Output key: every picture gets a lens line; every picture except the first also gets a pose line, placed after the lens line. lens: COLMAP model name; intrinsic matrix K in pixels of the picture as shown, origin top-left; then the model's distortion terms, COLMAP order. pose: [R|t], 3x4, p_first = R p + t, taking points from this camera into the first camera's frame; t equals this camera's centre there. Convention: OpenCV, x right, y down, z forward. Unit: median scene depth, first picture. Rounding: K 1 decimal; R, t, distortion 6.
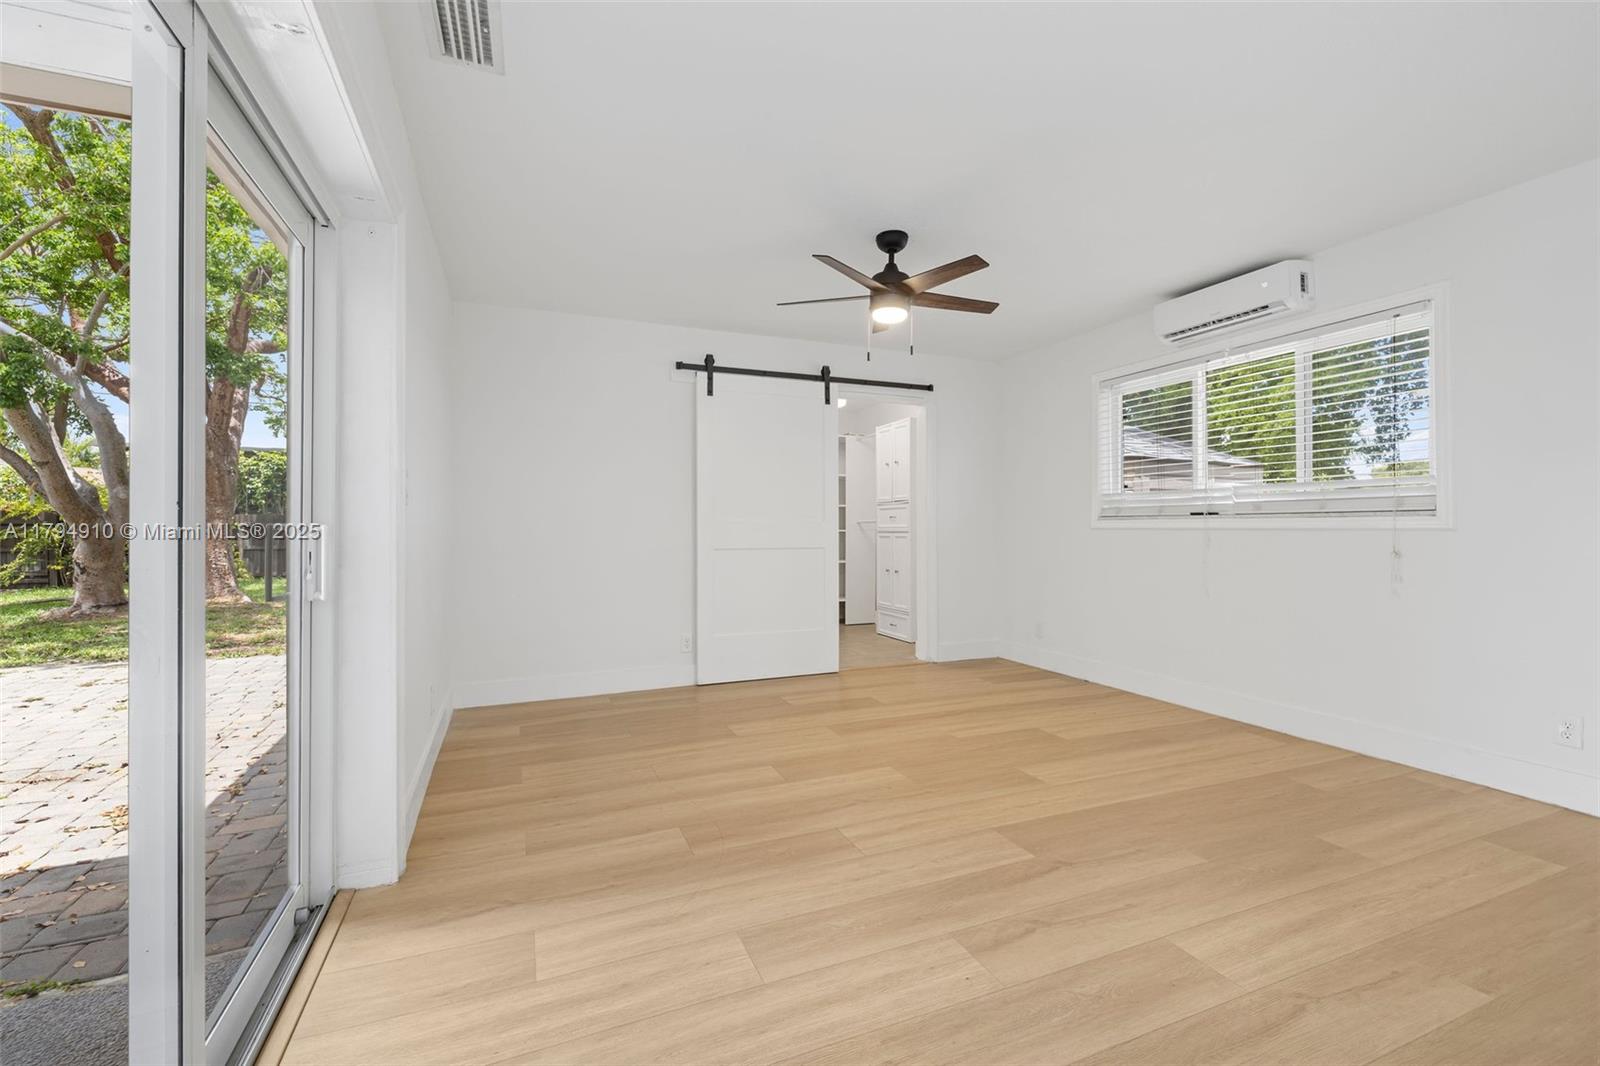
lens RADIAL K [[677.8, 0, 801.2], [0, 677.8, 528.7], [0, 0, 1]] dist [-0.003189, -0.000238]
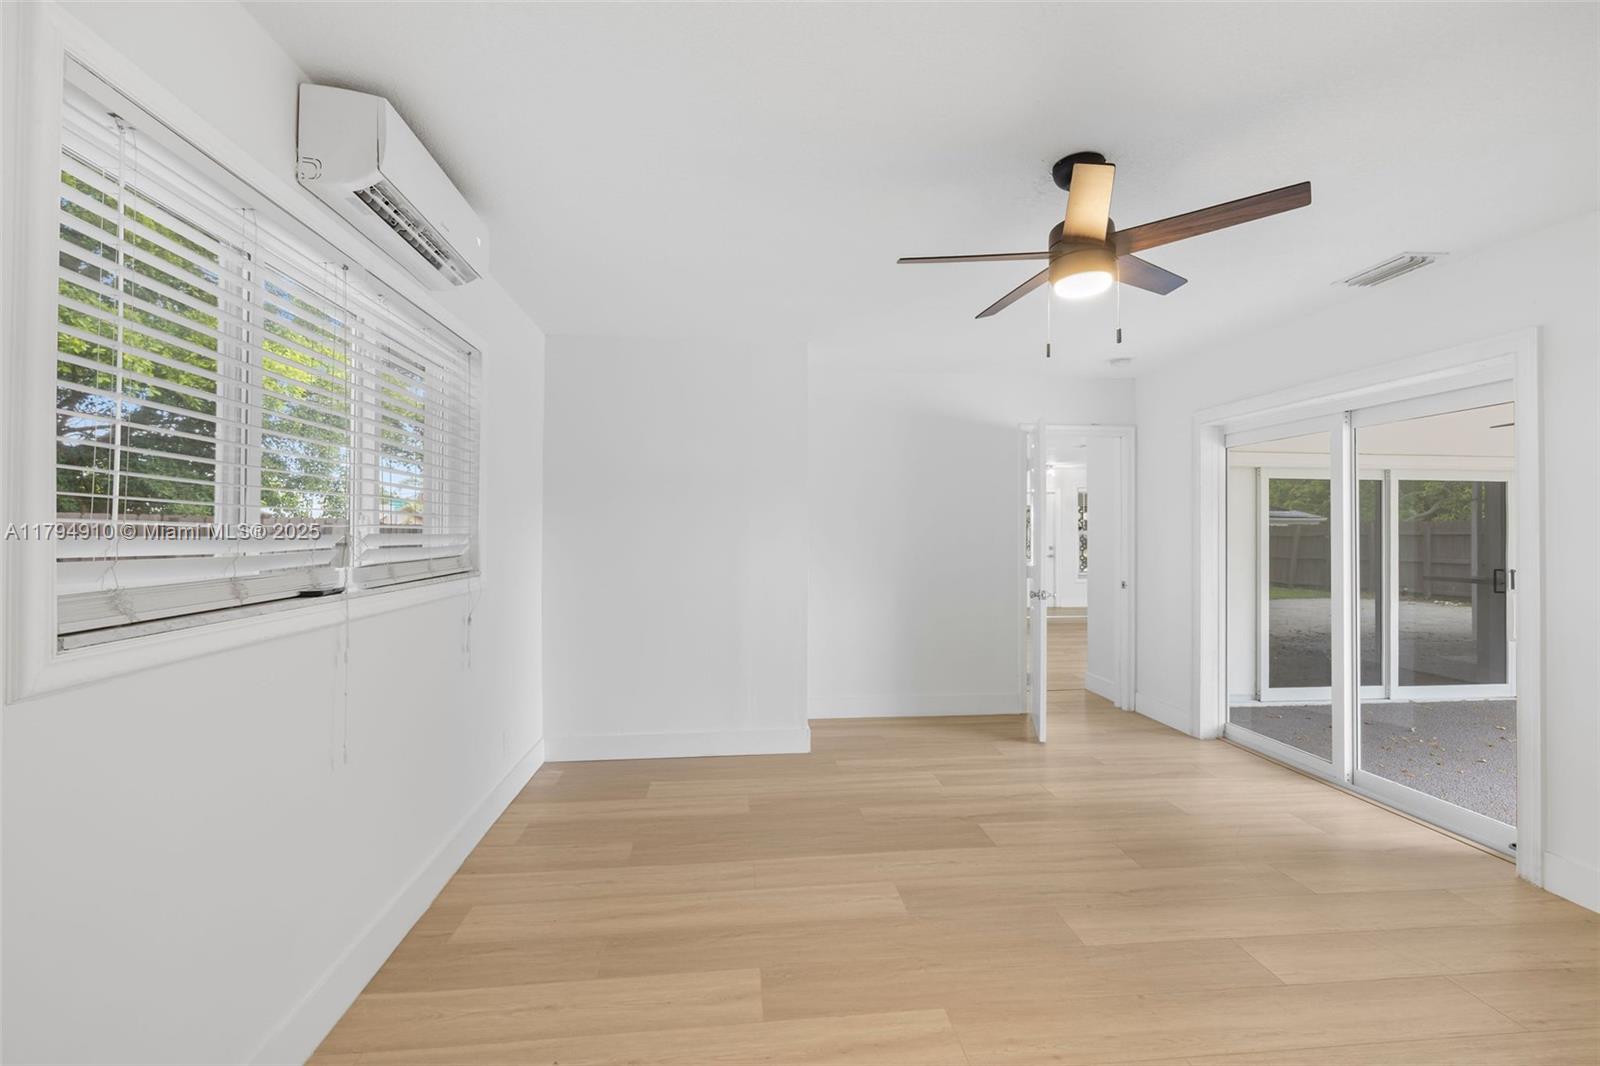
lens RADIAL K [[677.8, 0, 801.2], [0, 677.8, 528.7], [0, 0, 1]] dist [-0.003189, -0.000238]
pose [[-0.955289, 0.002175, 0.295665, 0.227820], [0.003111, 0.999992, 0.002695, -0.099469], [-0.295656, 0.003494, -0.955288, 1.964459]]
